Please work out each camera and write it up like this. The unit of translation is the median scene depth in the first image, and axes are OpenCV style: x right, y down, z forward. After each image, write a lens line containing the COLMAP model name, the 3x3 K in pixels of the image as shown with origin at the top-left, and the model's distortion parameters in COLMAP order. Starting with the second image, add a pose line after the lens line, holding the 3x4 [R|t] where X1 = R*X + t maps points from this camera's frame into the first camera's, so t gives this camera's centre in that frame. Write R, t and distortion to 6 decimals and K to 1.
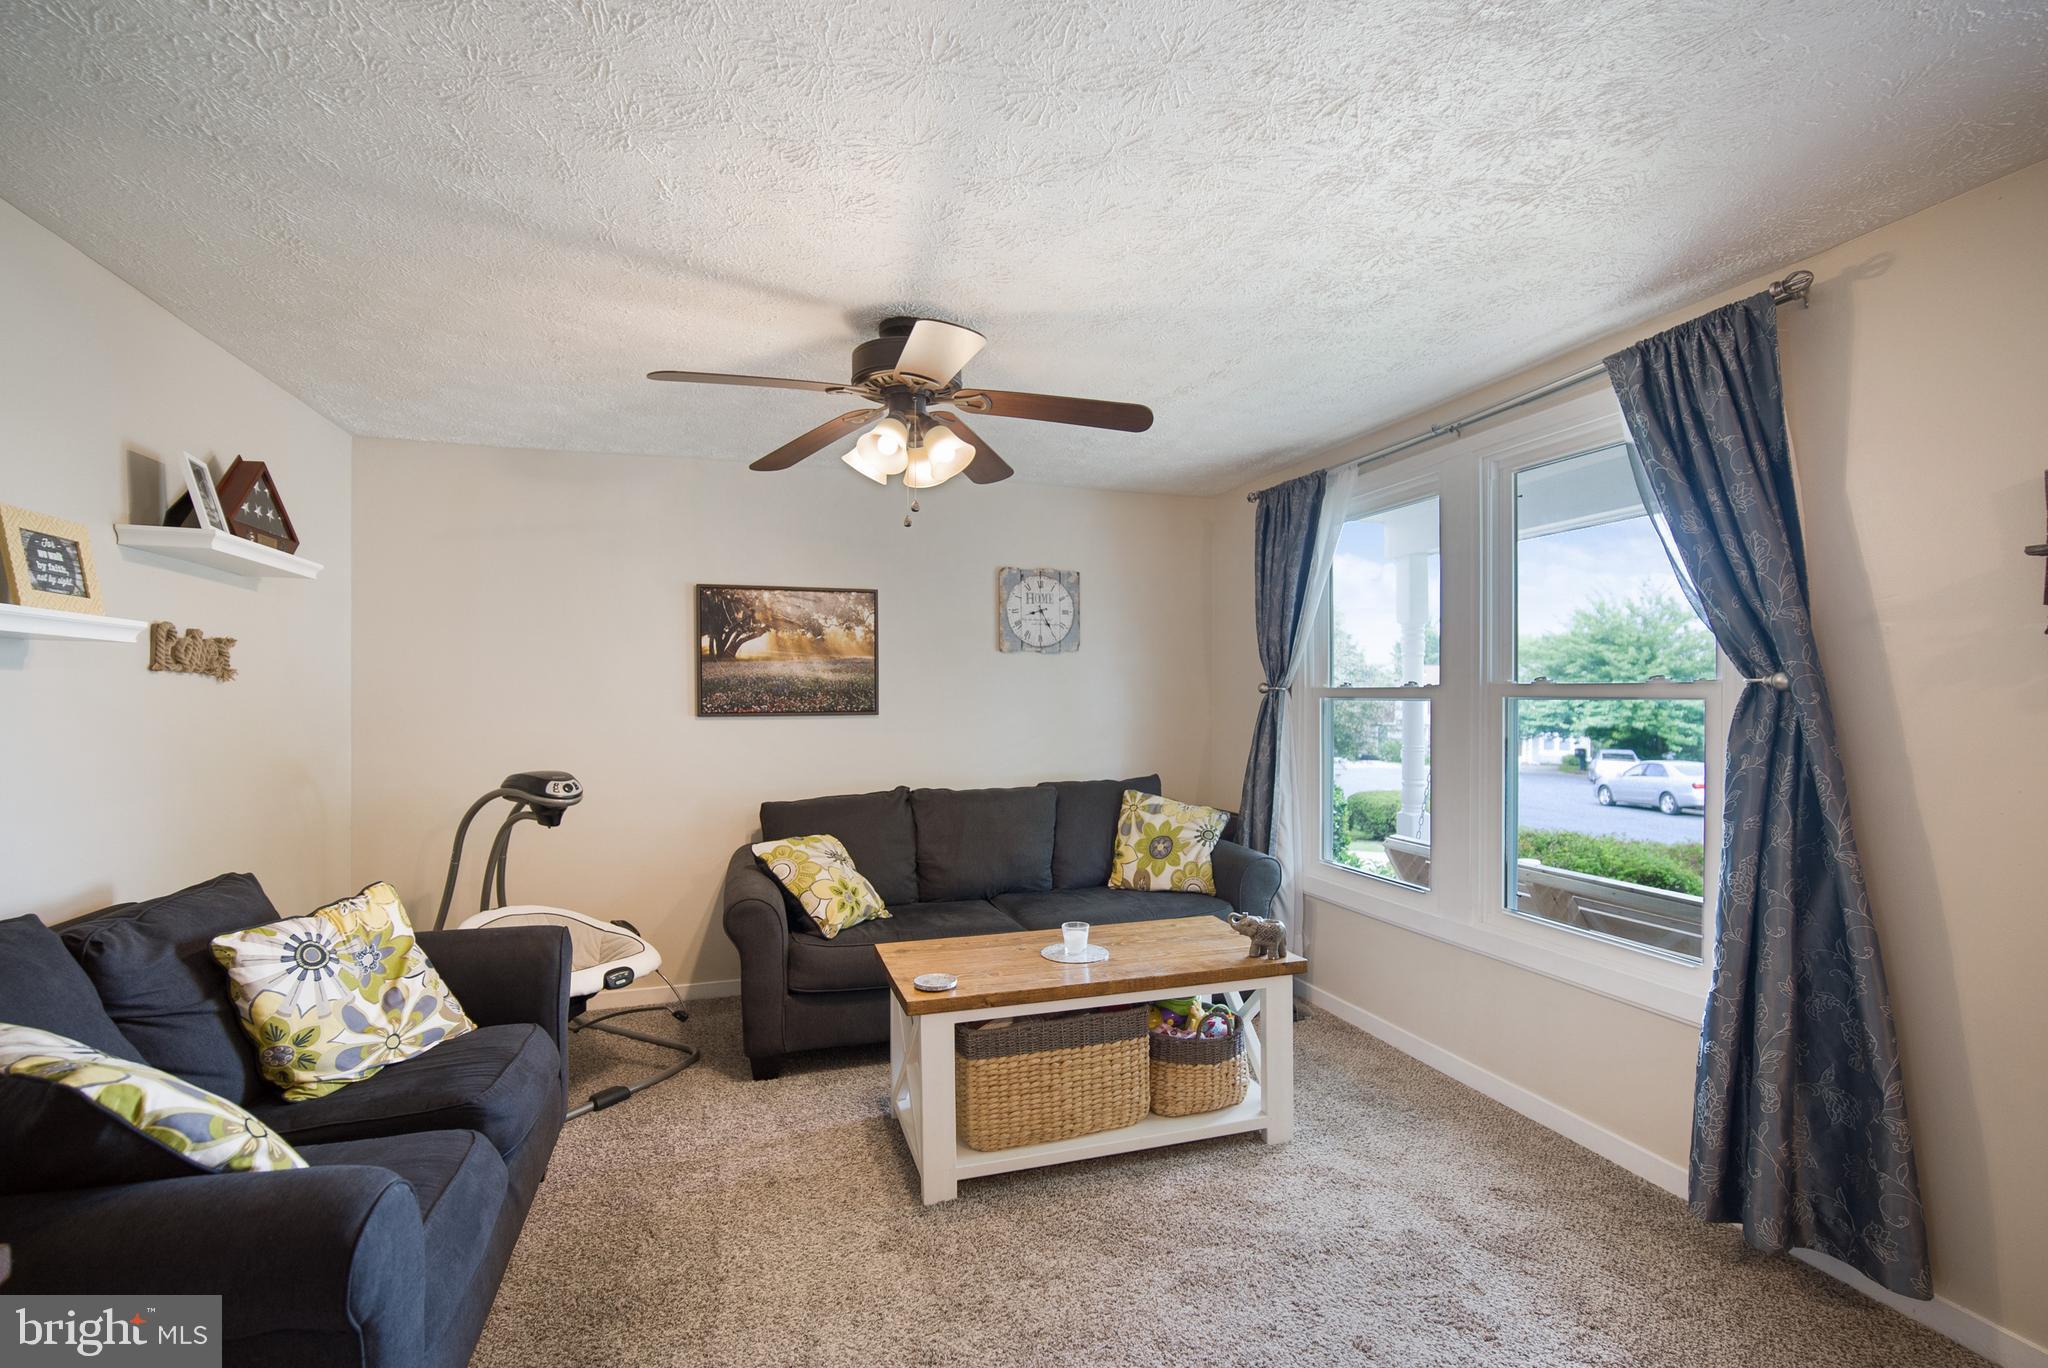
lens RADIAL K [[915.9, 0, 1034.1], [0, 915.9, 696.8], [0, 0, 1]] dist [-0.013636, 0.004809]
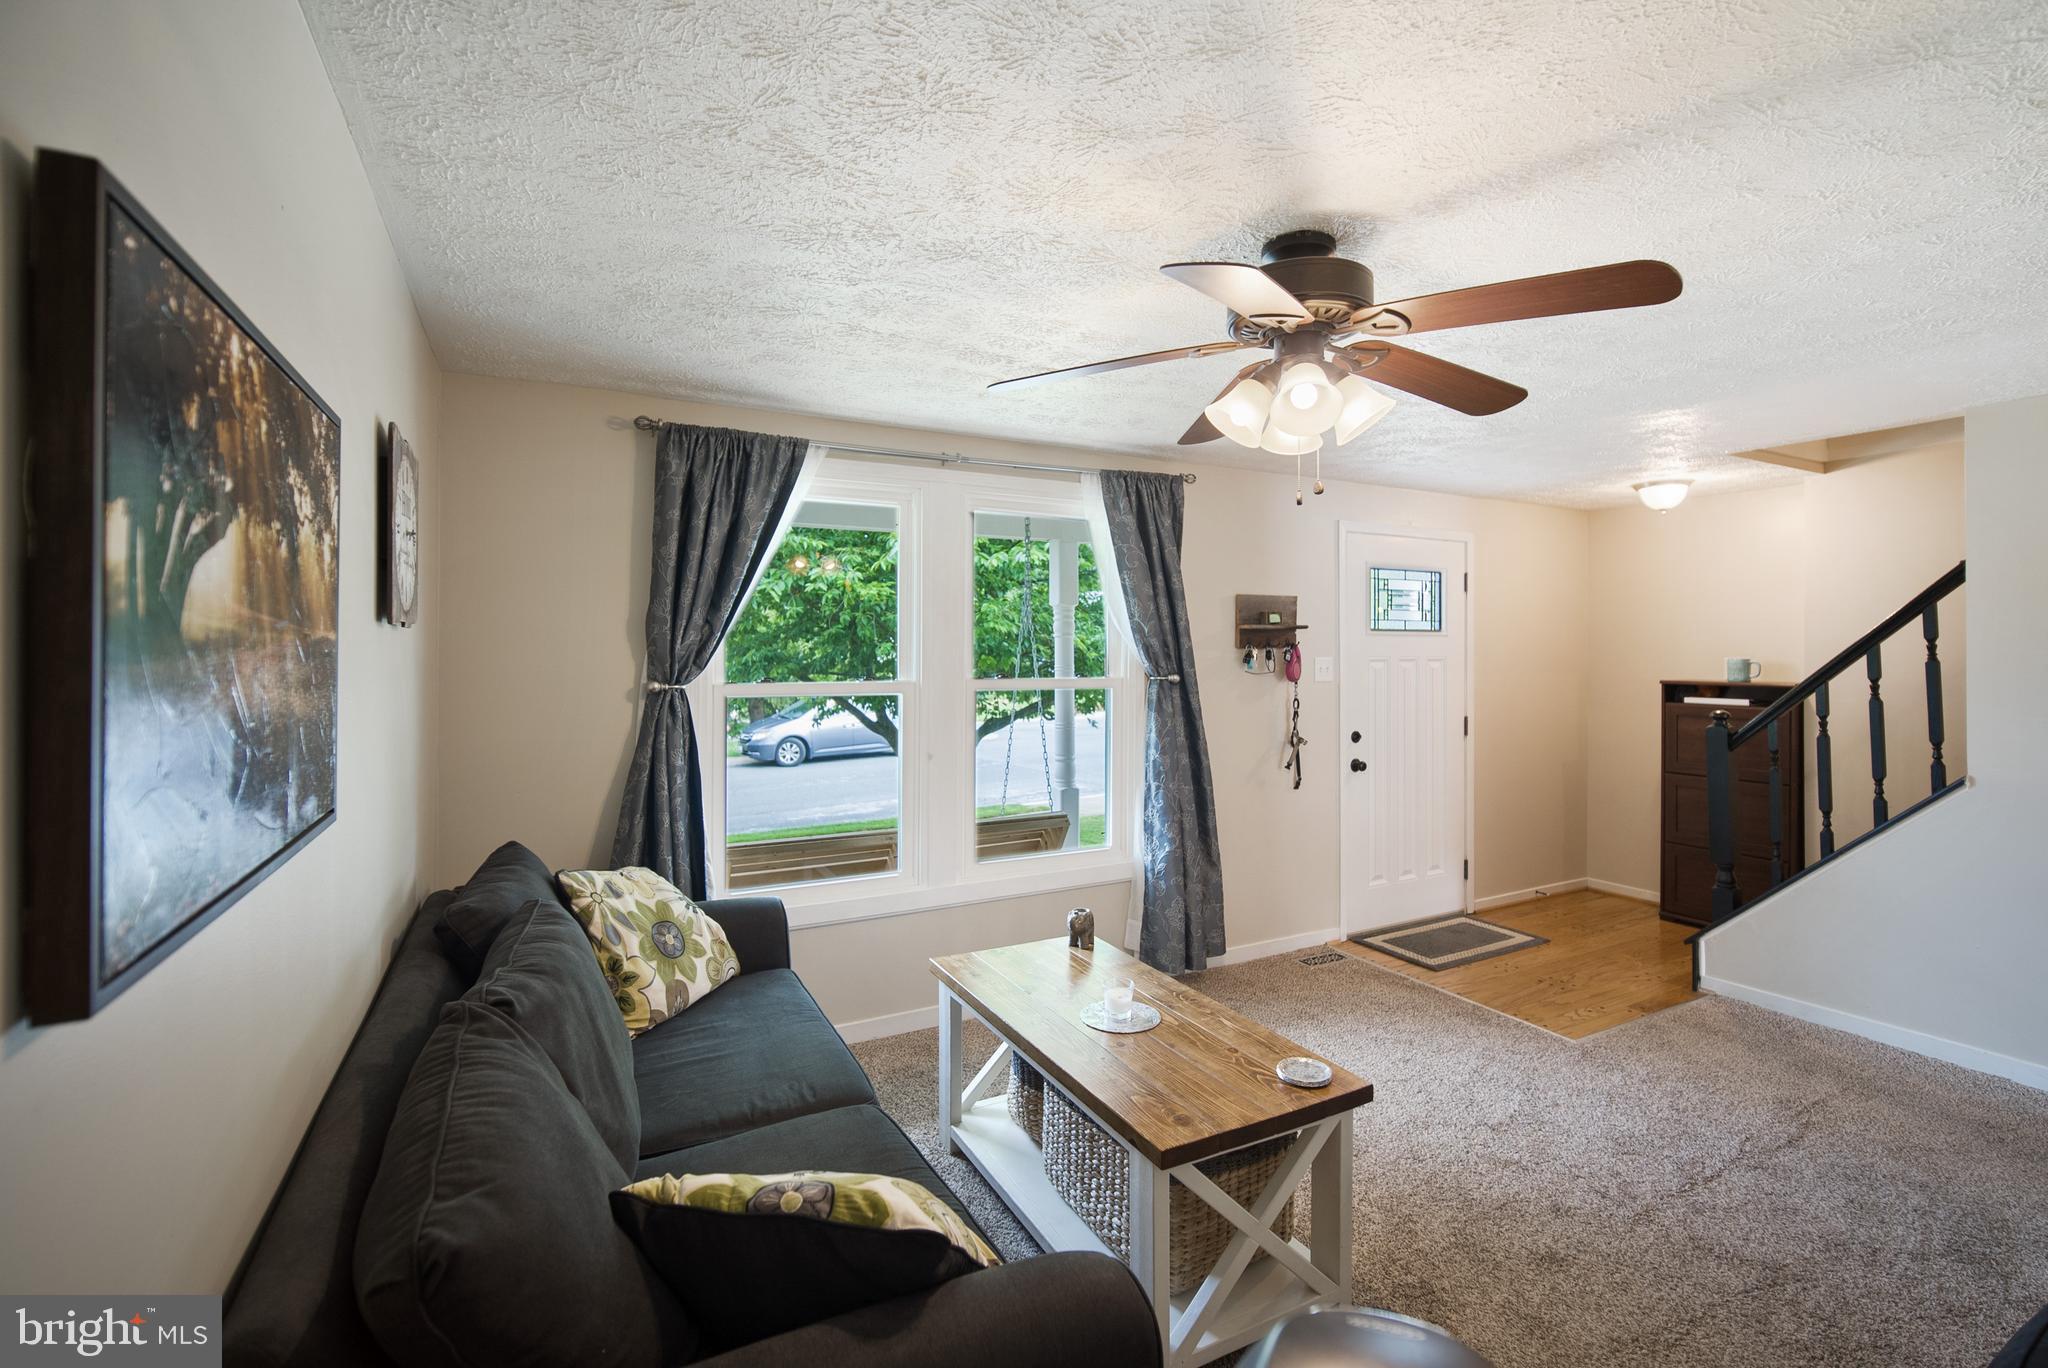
lens RADIAL K [[905.5, 0, 1028.4], [0, 905.5, 651.5], [0, 0, 1]] dist [-0.002188, 0.000028]
pose [[-0.168327, -0.001074, 0.985731, -0.771862], [-0.000444, 0.999999, 0.001014, -0.058820], [-0.985731, -0.000267, -0.168328, 1.230991]]
